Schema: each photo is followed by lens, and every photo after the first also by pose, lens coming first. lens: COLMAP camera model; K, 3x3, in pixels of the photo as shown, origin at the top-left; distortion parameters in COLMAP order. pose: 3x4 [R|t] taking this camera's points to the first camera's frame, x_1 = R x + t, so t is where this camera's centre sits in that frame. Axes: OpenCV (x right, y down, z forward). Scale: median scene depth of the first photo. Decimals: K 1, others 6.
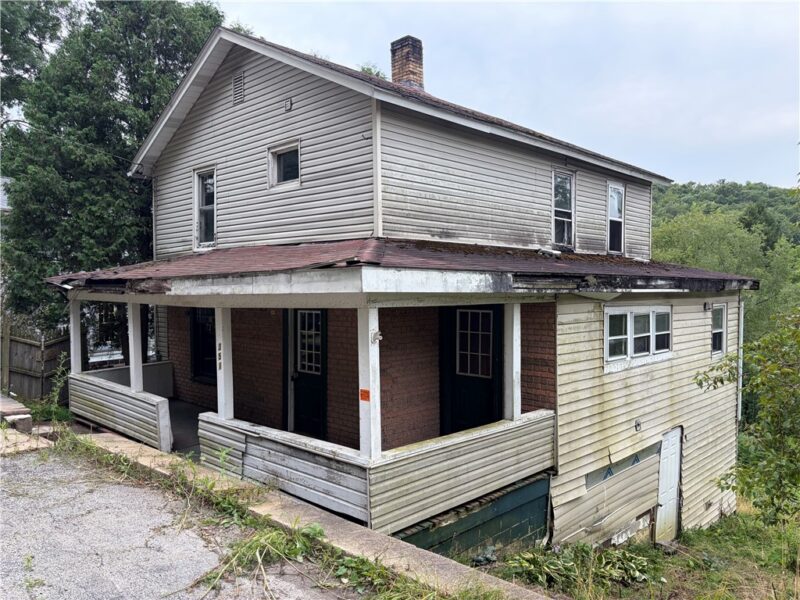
lens RADIAL K [[606.3, 0, 400.4], [0, 606.3, 301.8], [0, 0, 1]] dist [-0.006068, -0.002891]
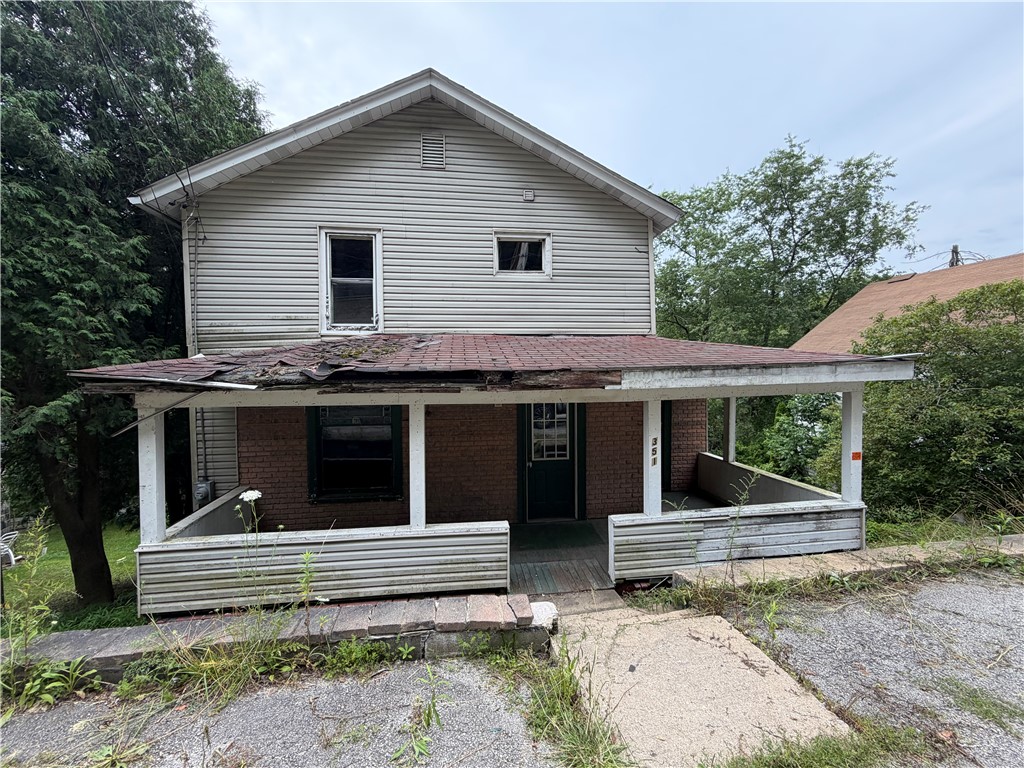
lens RADIAL K [[409.8, 0, 512.2], [0, 409.8, 380.9], [0, 0, 1]] dist [0.002701, 0.000068]
pose [[0.622829, -0.027042, 0.781891, -0.747990], [0.031152, 0.999467, 0.009752, -0.027237], [-0.781738, 0.018284, 0.623339, 0.613563]]
